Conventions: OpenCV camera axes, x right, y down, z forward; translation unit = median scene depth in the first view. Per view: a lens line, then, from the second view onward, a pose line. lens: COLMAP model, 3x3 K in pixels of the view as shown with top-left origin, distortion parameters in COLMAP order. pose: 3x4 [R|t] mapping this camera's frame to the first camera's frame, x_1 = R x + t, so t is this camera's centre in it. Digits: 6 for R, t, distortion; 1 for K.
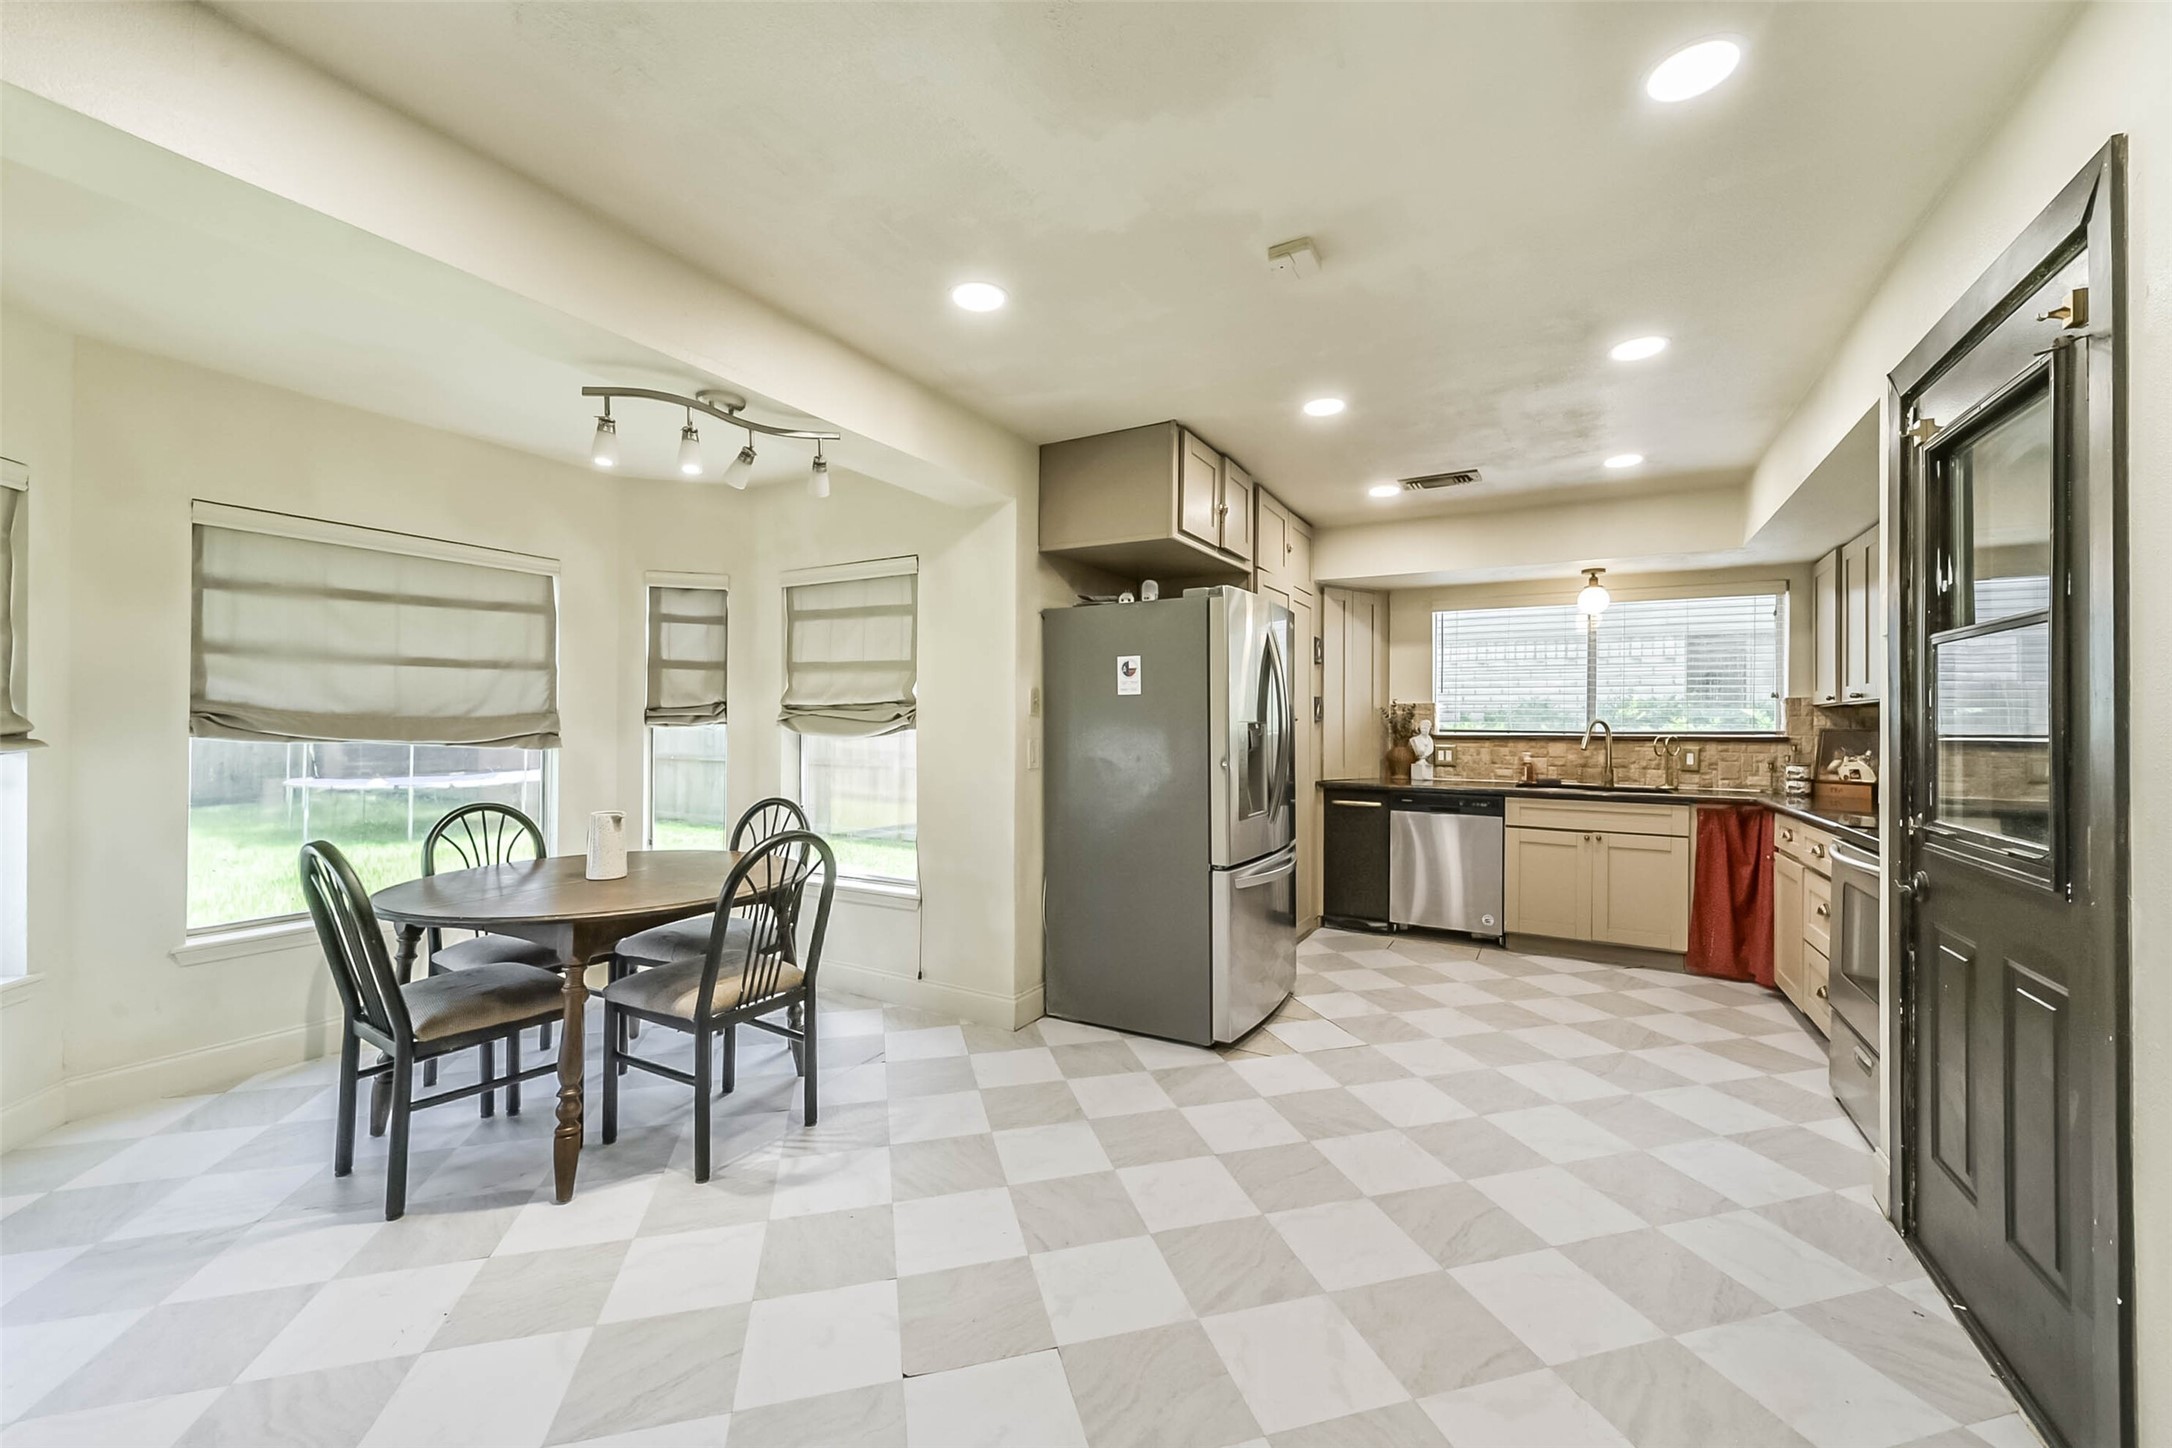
lens RADIAL K [[844.2, 0, 1091.5], [0, 844.2, 716.9], [0, 0, 1]] dist [0.013770, -0.004771]
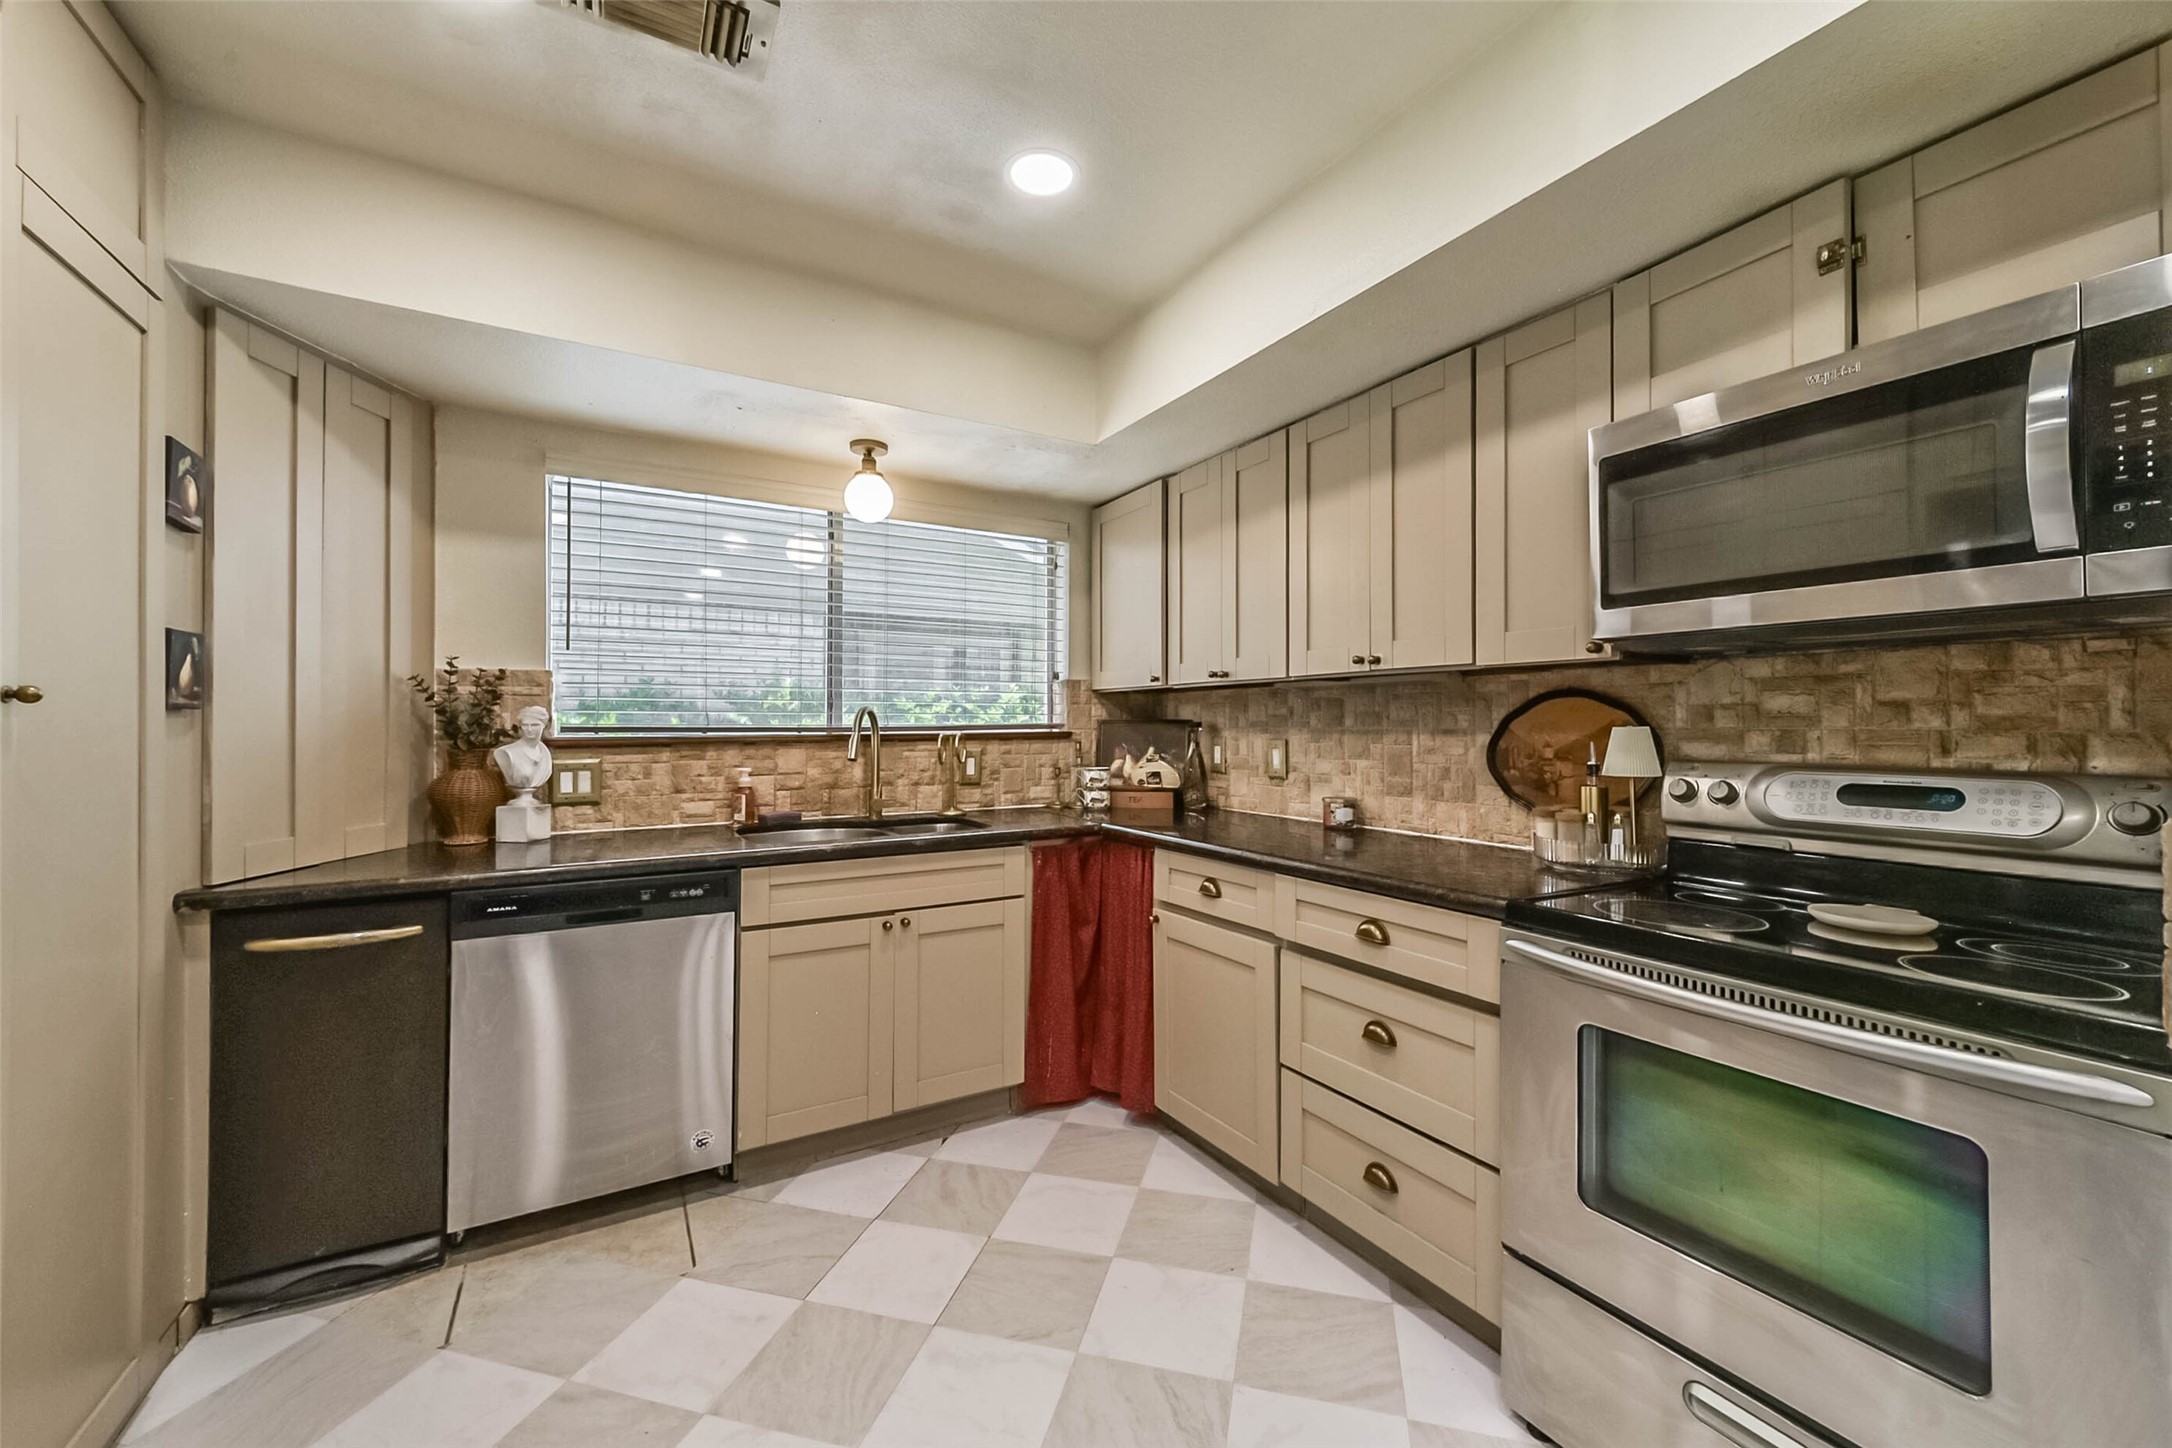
lens RADIAL K [[844.2, 0, 1091.5], [0, 844.2, 716.9], [0, 0, 1]] dist [0.013770, -0.004771]
pose [[0.505984, -0.003301, 0.862537, 0.196485], [-0.003138, 0.999979, 0.005668, 0.006954], [-0.862537, -0.005575, 0.505963, 0.649718]]
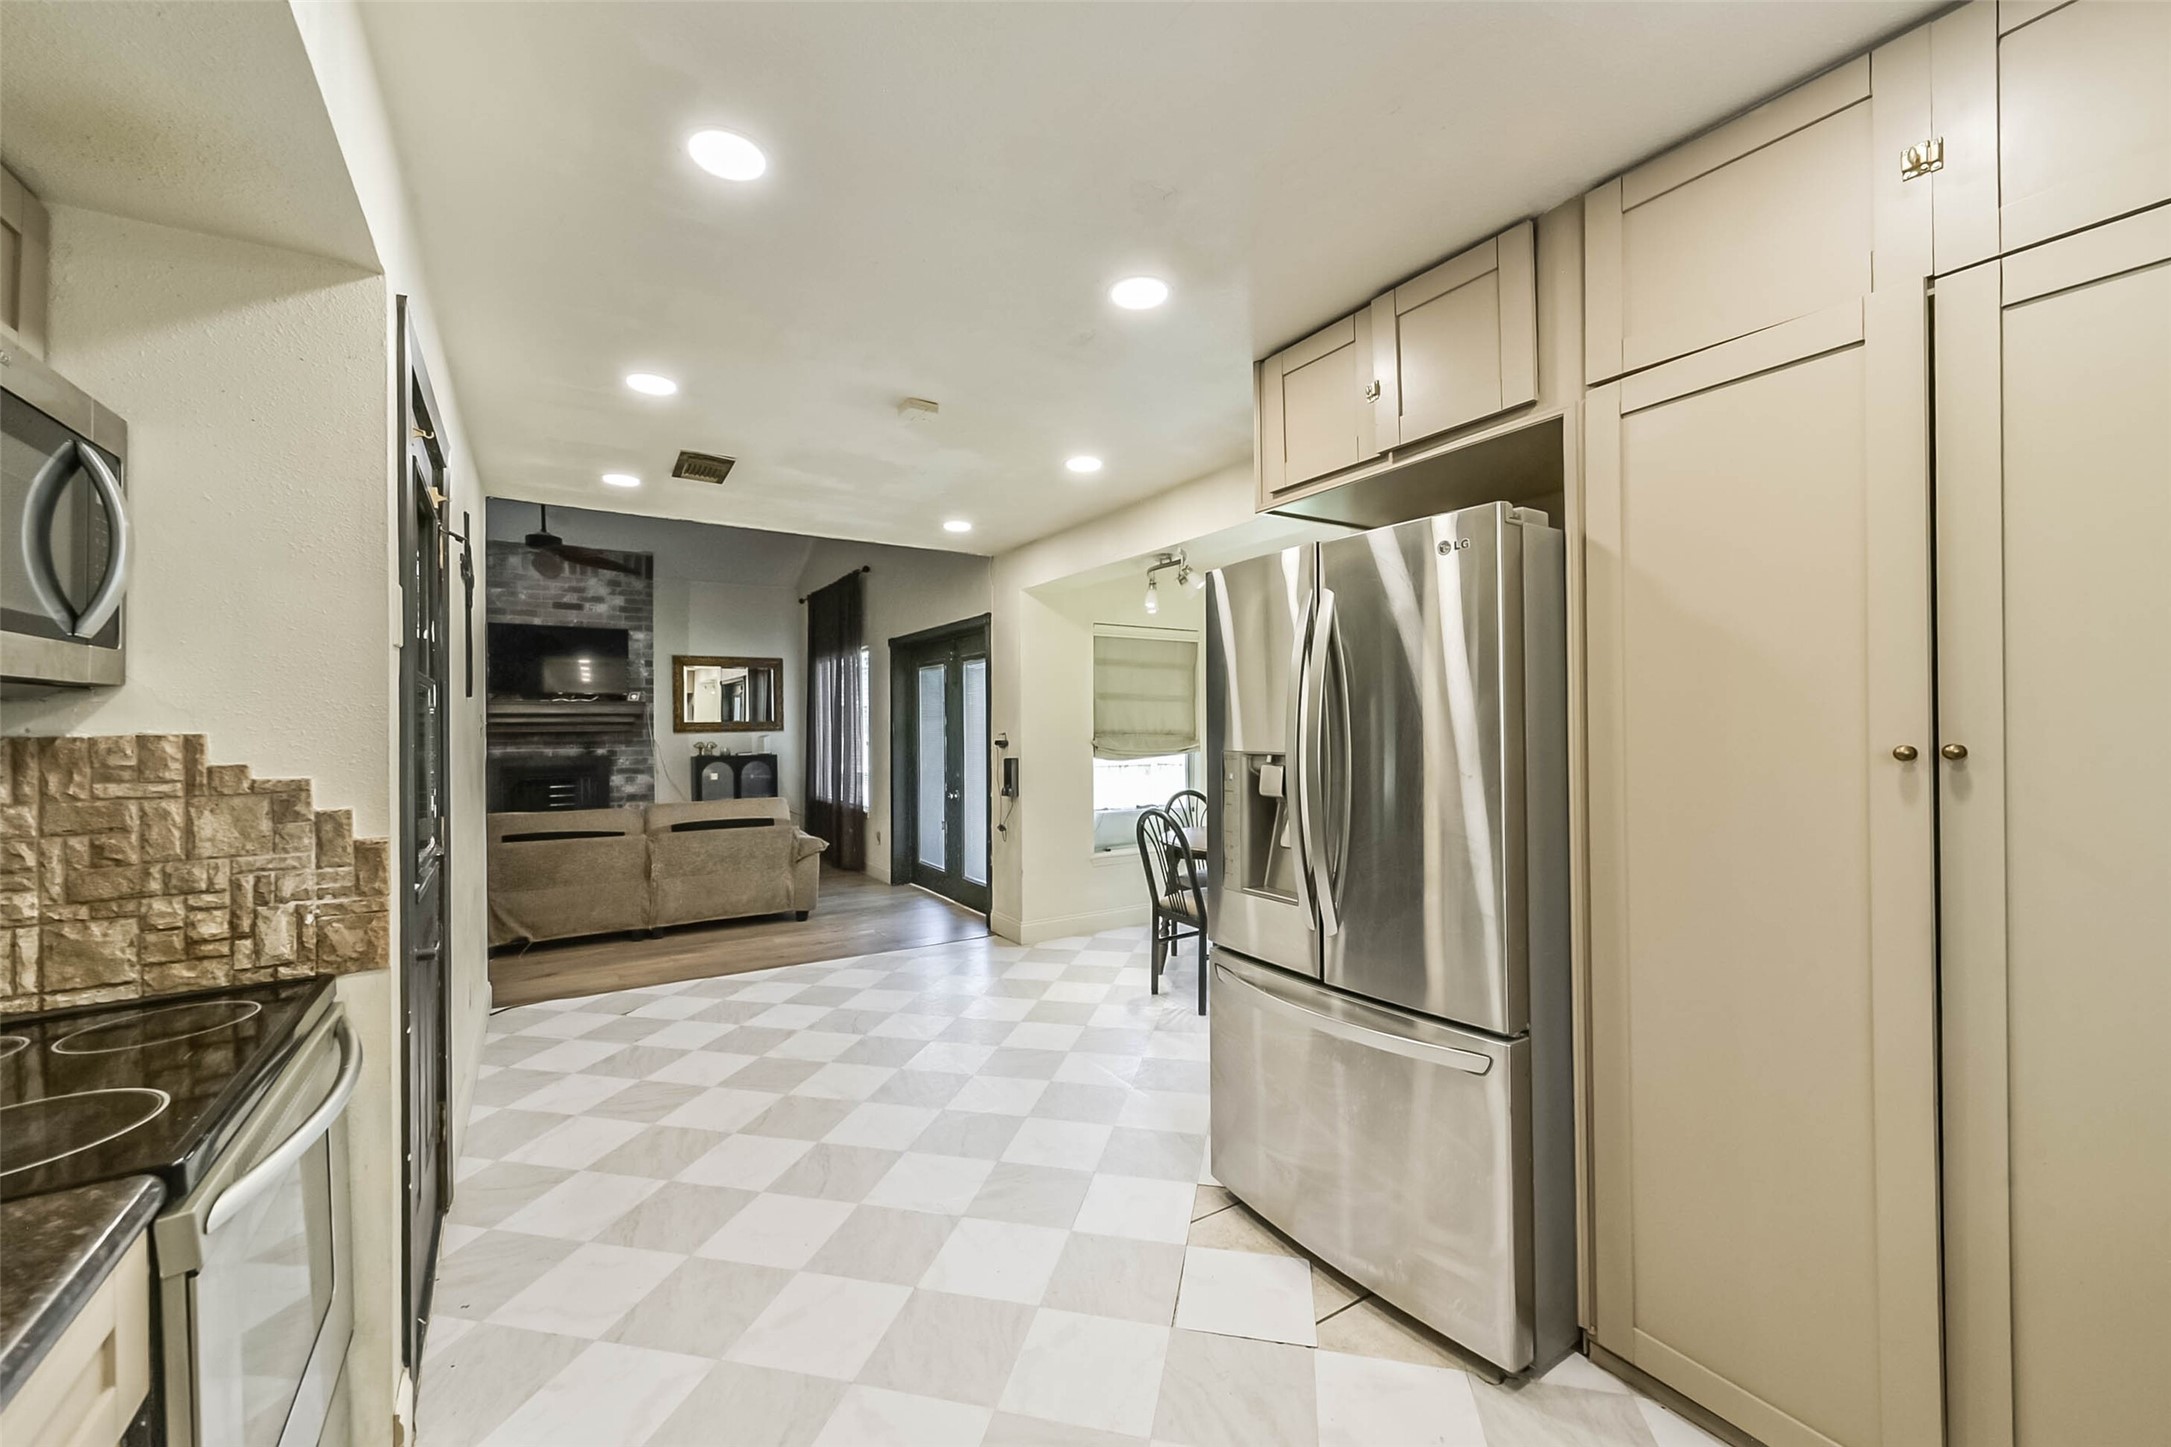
lens RADIAL K [[843.8, 0, 1091.0], [0, 843.8, 716.4], [0, 0, 1]] dist [0.013770, -0.004771]
pose [[-0.461373, -0.012233, -0.887122, 0.676902], [0.010408, 0.999762, -0.019199, -0.008488], [0.887145, -0.018091, -0.461135, 0.956547]]
